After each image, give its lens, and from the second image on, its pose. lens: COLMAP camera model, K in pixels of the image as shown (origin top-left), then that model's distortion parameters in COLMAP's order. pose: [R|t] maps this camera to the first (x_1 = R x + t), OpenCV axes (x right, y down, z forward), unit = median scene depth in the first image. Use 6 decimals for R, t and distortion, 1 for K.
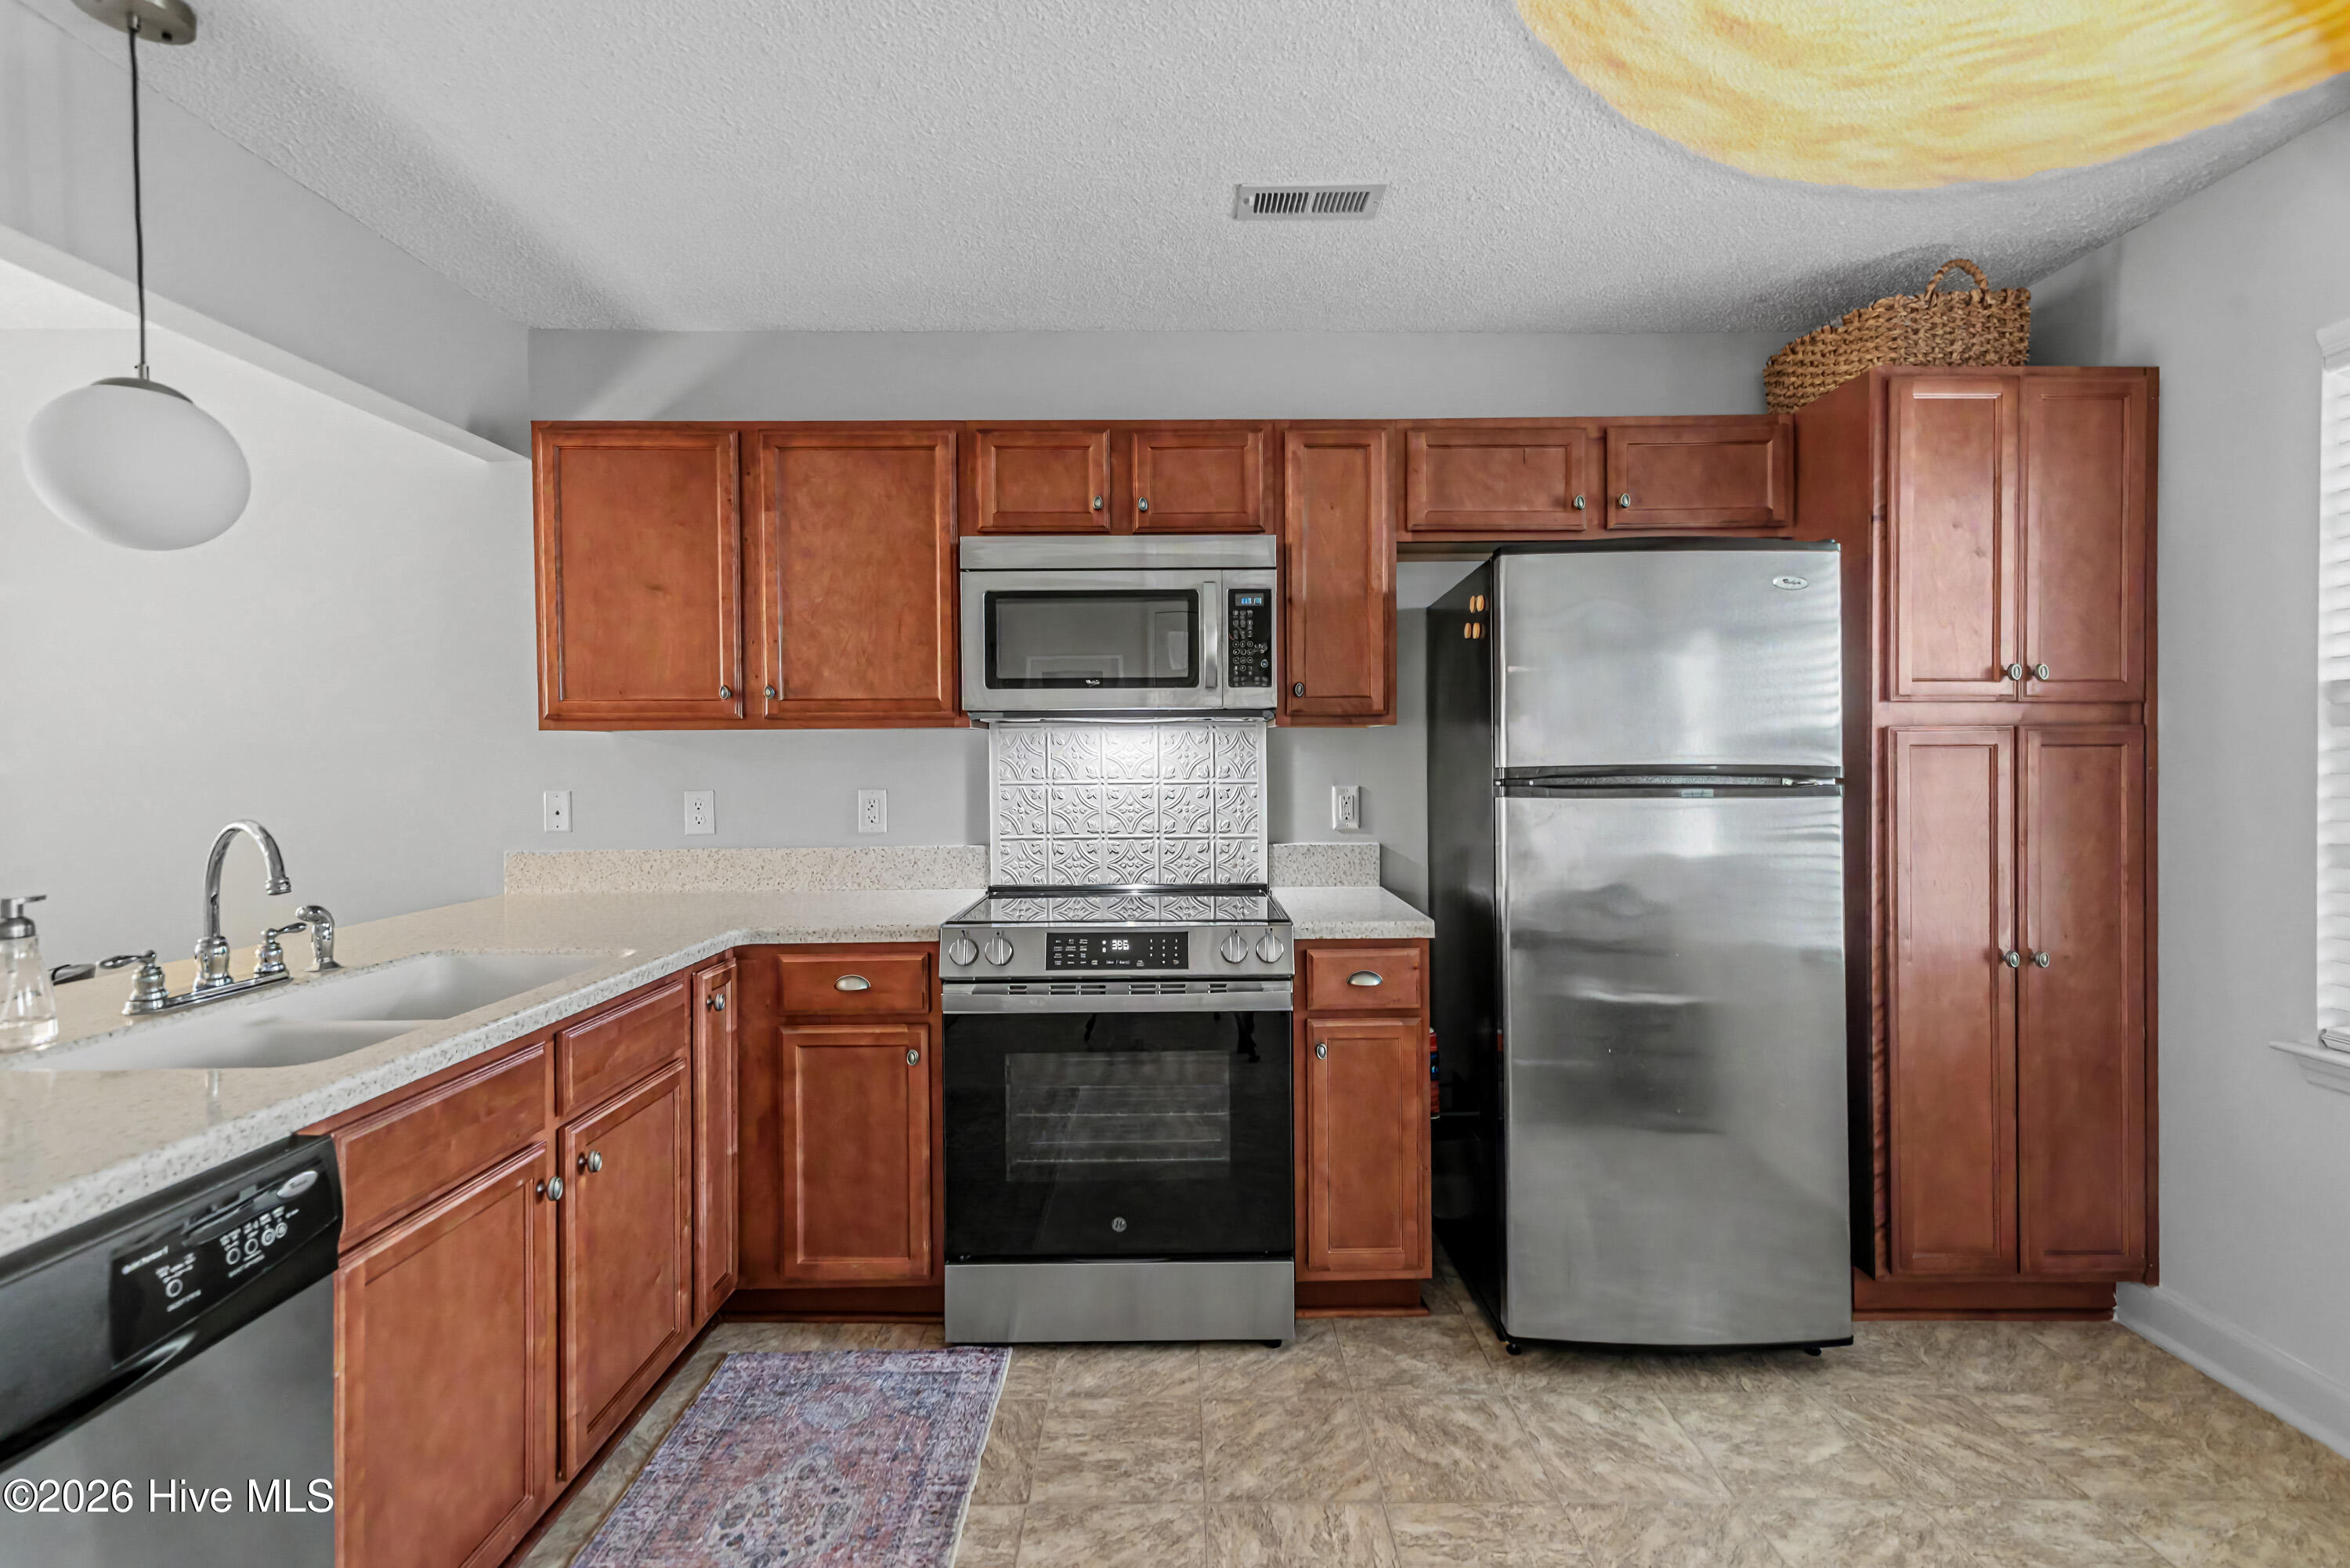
lens RADIAL K [[1066.4, 0, 1194.8], [0, 1066.4, 767.1], [0, 0, 1]] dist [0.016589, 0.000222]
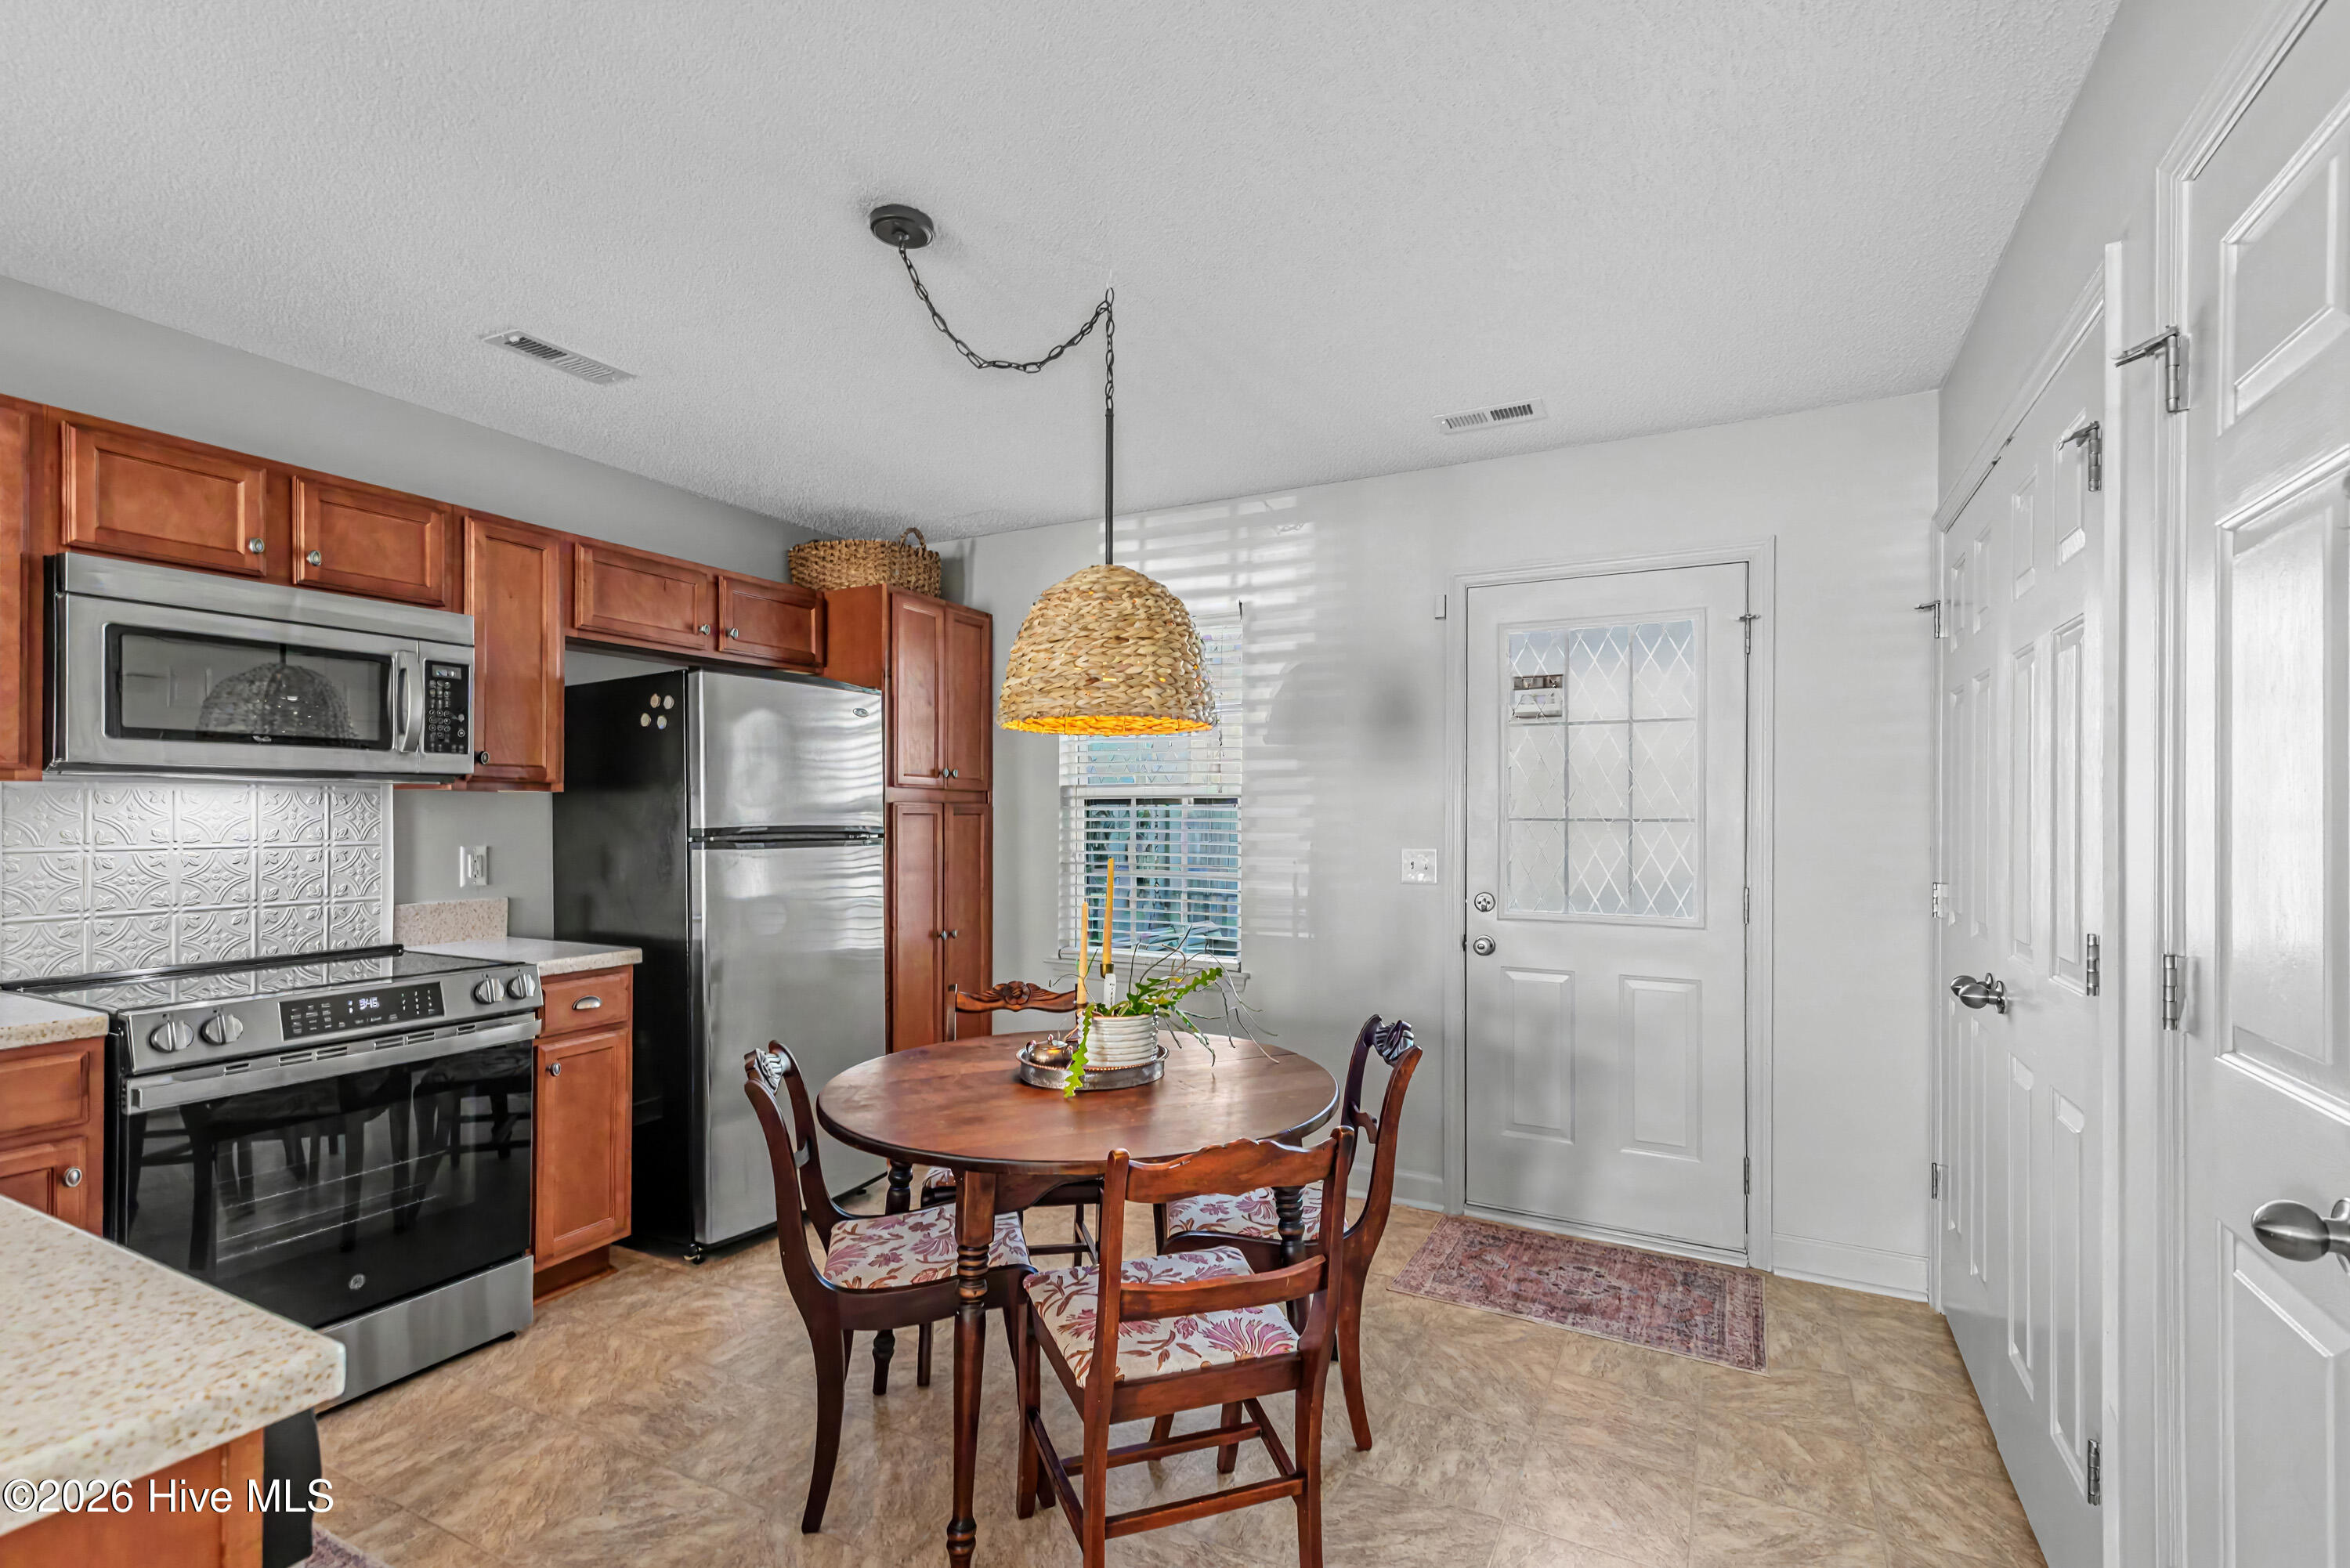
lens RADIAL K [[1066.4, 0, 1174.8], [0, 1066.4, 807.1], [0, 0, 1]] dist [0.016589, 0.000222]
pose [[0.476682, 0.013442, 0.878973, -0.549576], [0.002259, 0.999861, -0.016516, -0.002078], [-0.879073, 0.009858, 0.476586, -0.154491]]
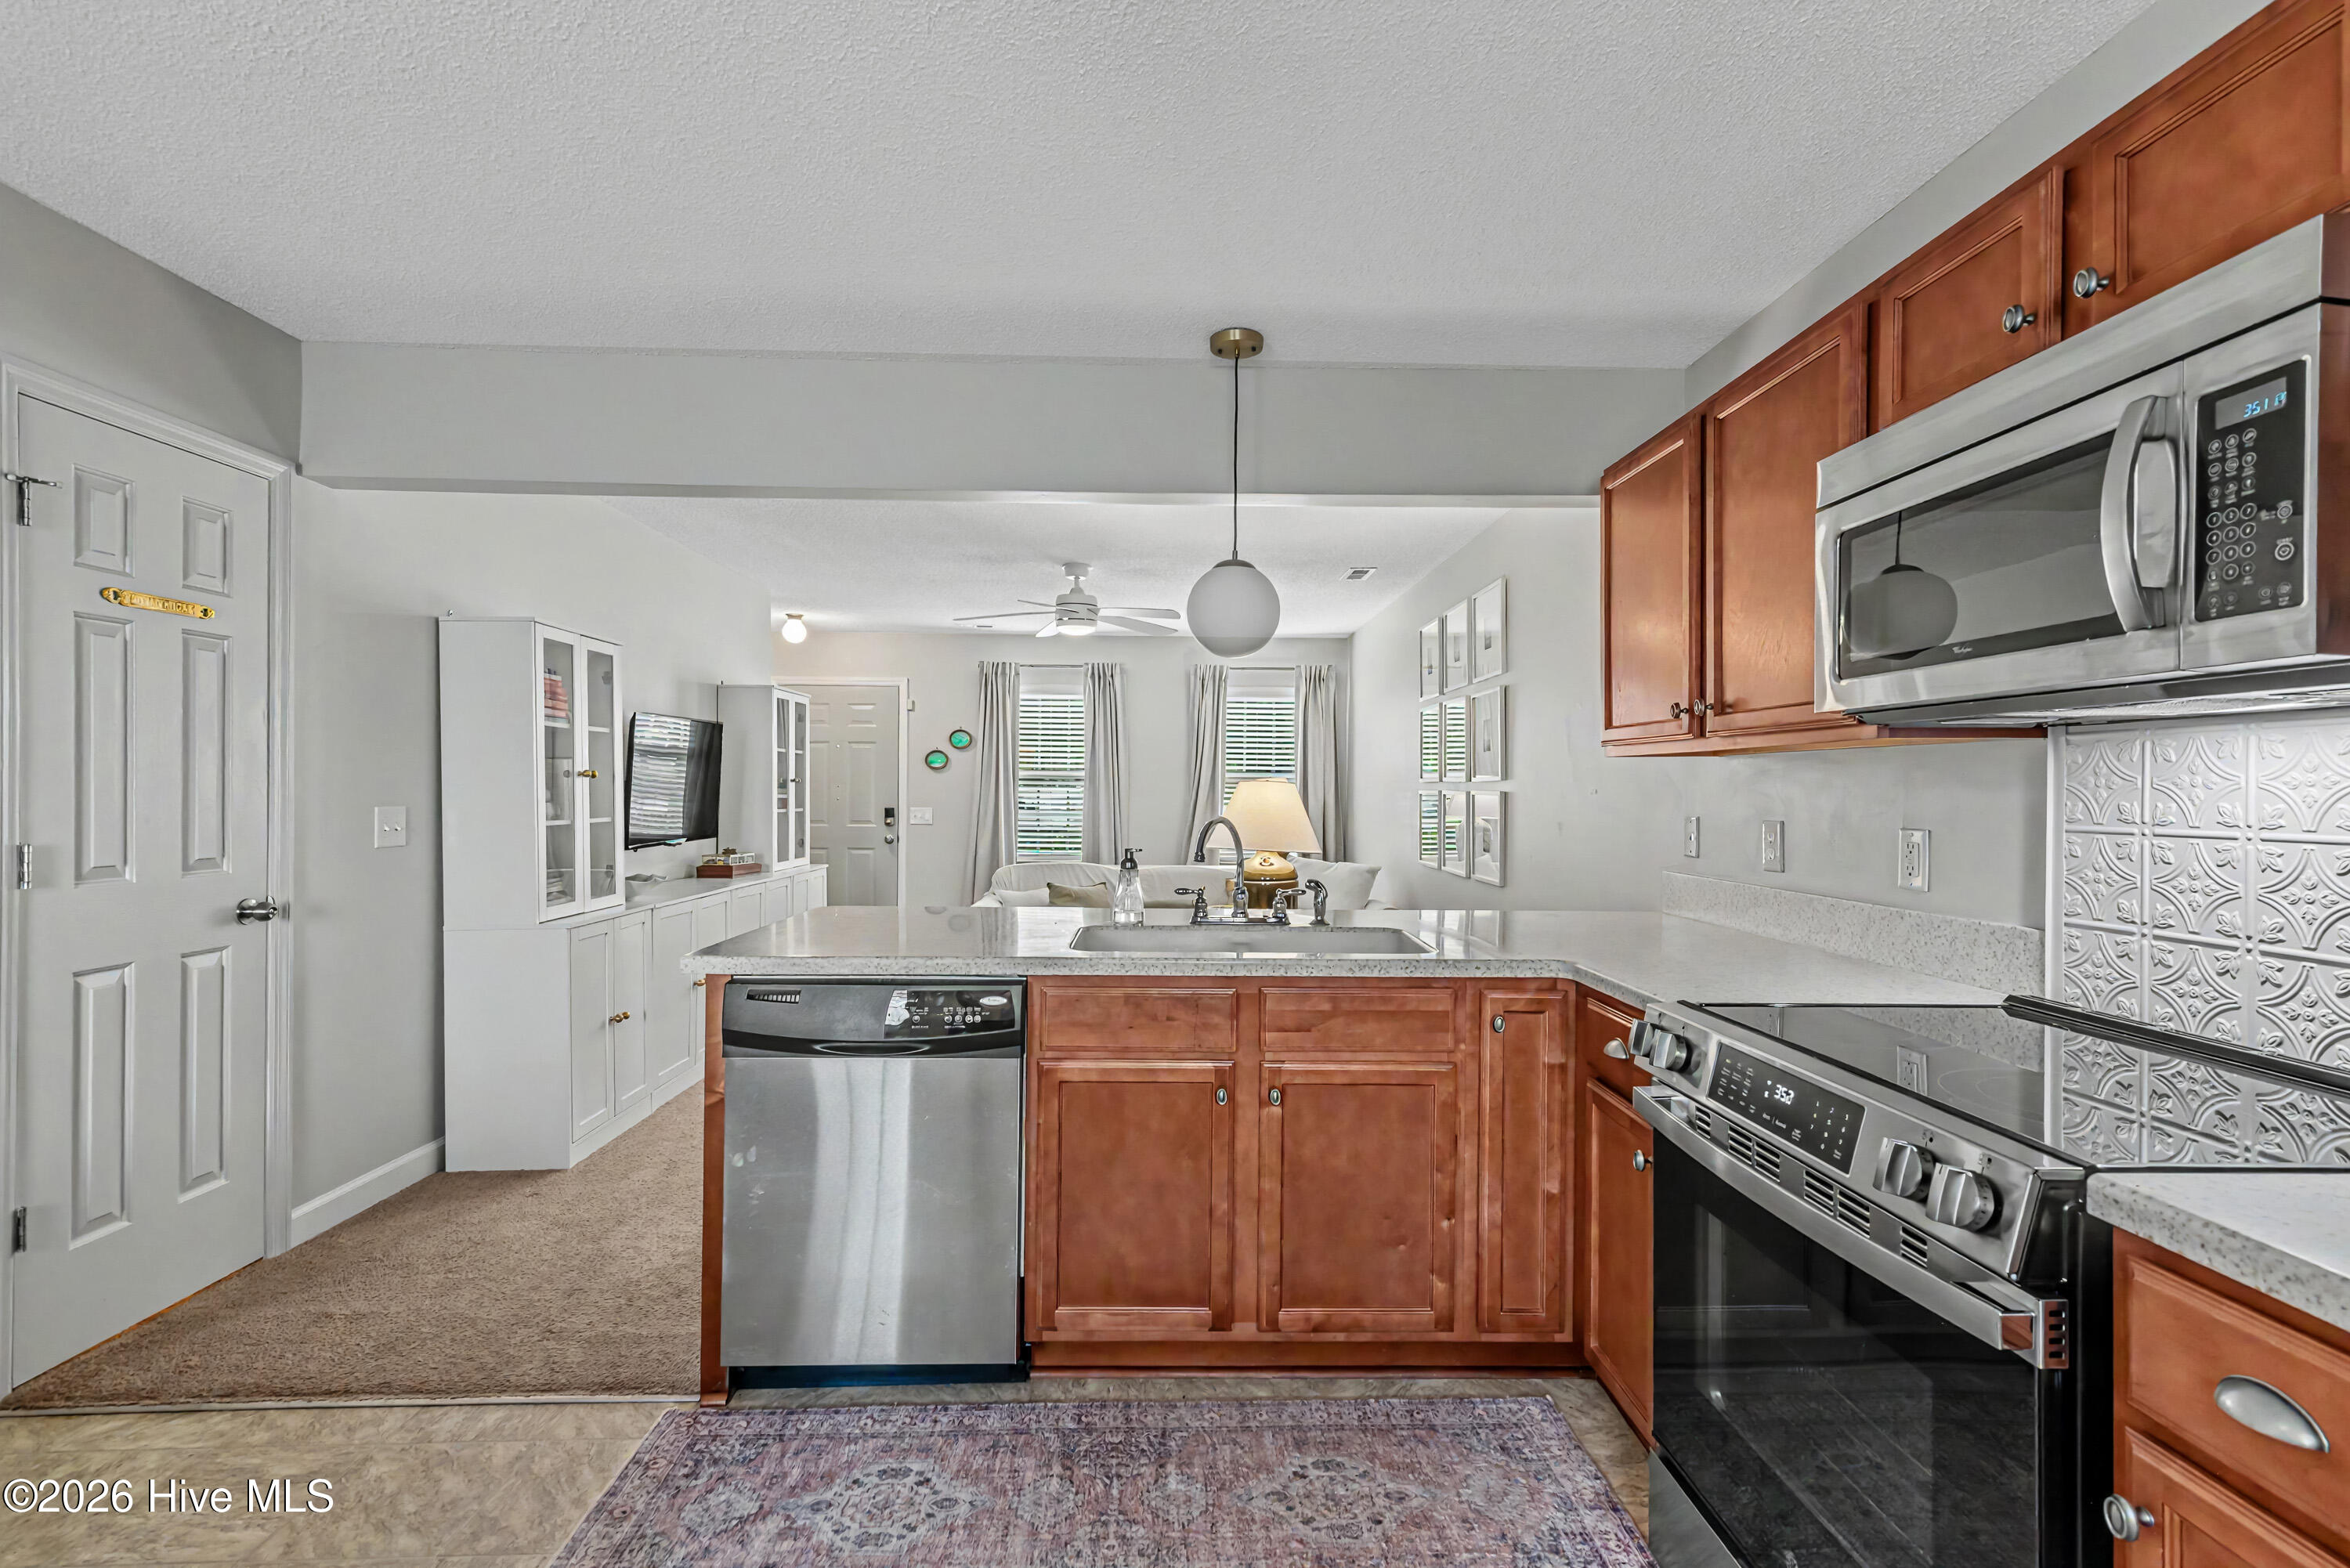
lens RADIAL K [[1066.4, 0, 1175.7], [0, 1066.4, 790.1], [0, 0, 1]] dist [0.016589, 0.000222]
pose [[0.015272, 0.009976, -0.999834, 0.472960], [-0.018079, 0.999790, 0.009700, -0.003196], [0.999720, 0.017928, 0.015449, 0.581454]]
